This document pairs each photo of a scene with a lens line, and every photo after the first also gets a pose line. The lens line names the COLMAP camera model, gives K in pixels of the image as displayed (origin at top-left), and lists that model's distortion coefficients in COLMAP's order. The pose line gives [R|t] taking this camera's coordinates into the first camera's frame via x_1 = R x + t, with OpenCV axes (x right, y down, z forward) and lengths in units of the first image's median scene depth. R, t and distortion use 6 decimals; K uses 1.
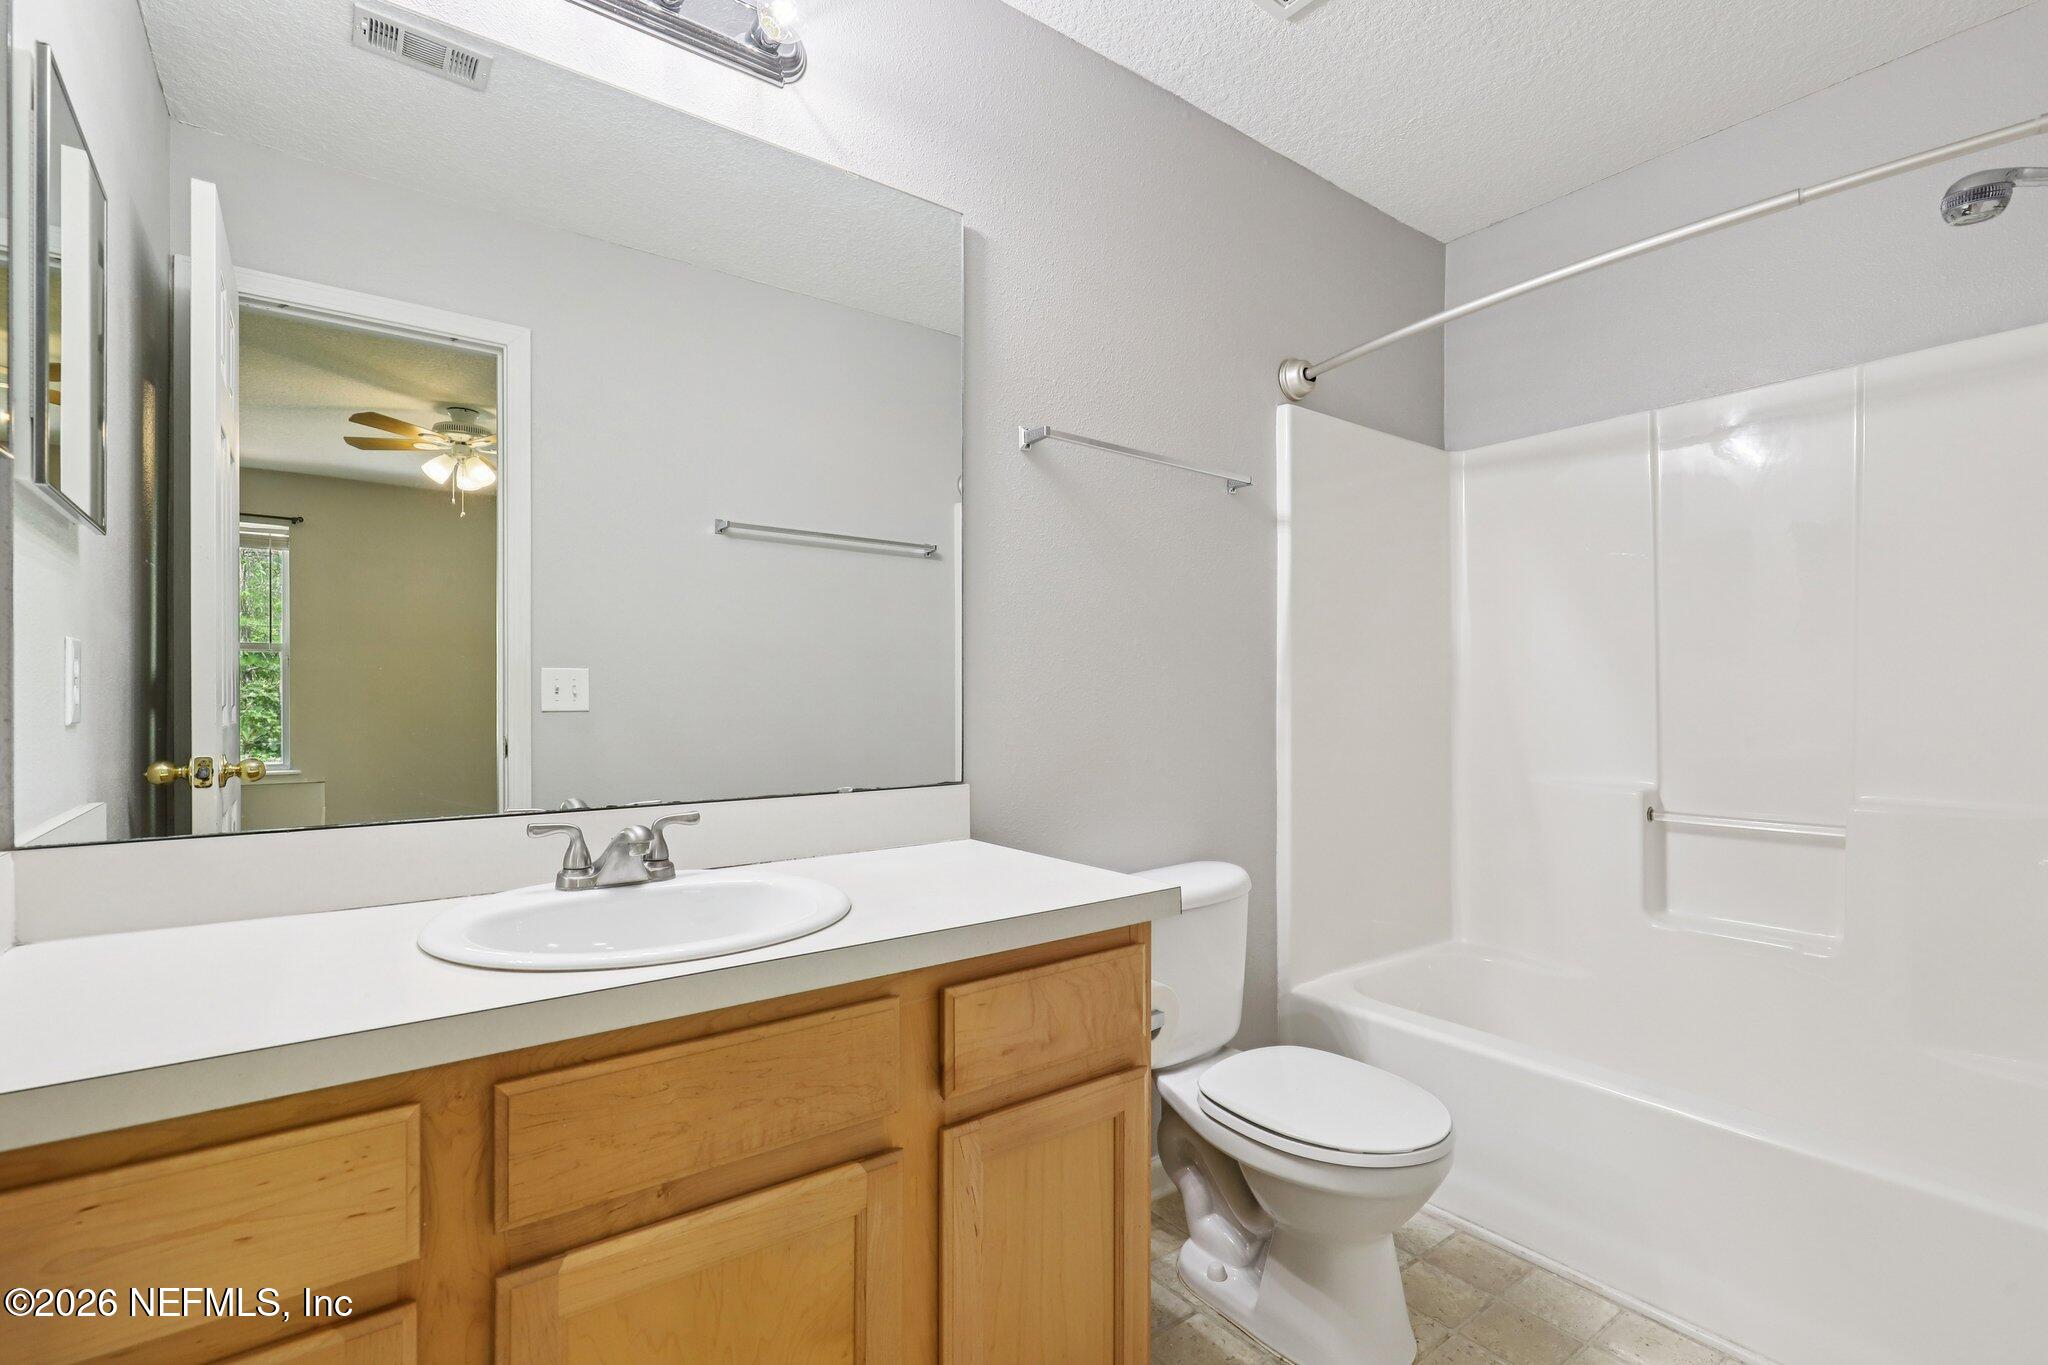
lens RADIAL K [[924.9, 0, 1032.1], [0, 924.9, 677.2], [0, 0, 1]] dist [0.000583, 0.000263]
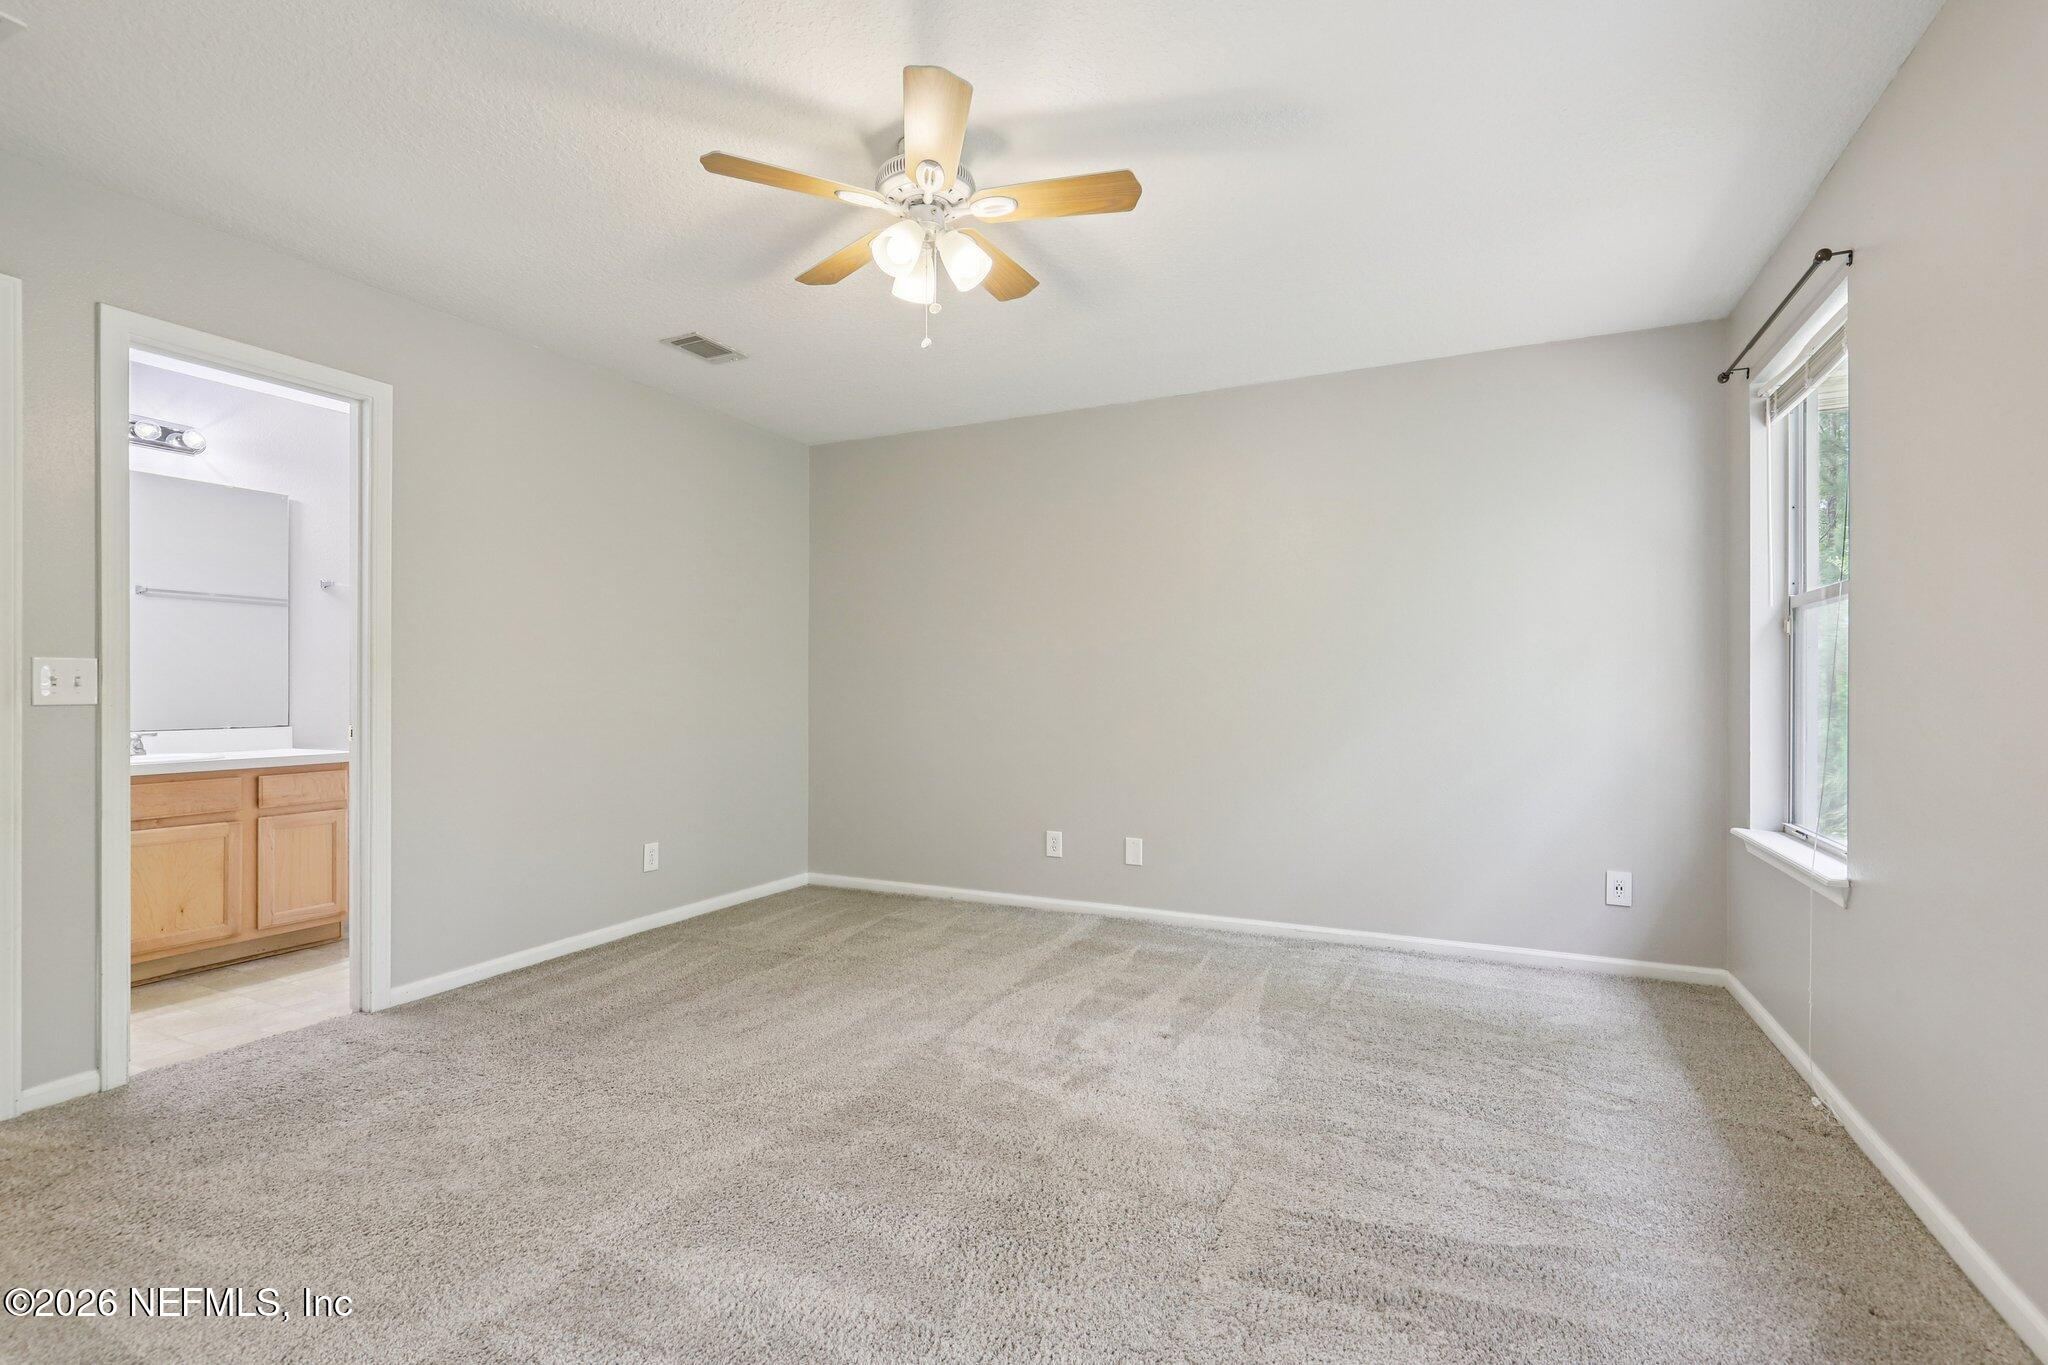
lens RADIAL K [[924.9, 0, 1016.4], [0, 924.9, 683.1], [0, 0, 1]] dist [0.000583, 0.000263]
pose [[0.884857, 0.011080, 0.465730, 0.784818], [-0.013089, 0.999914, 0.001080, -0.047732], [-0.465678, -0.007051, 0.884926, -3.328797]]
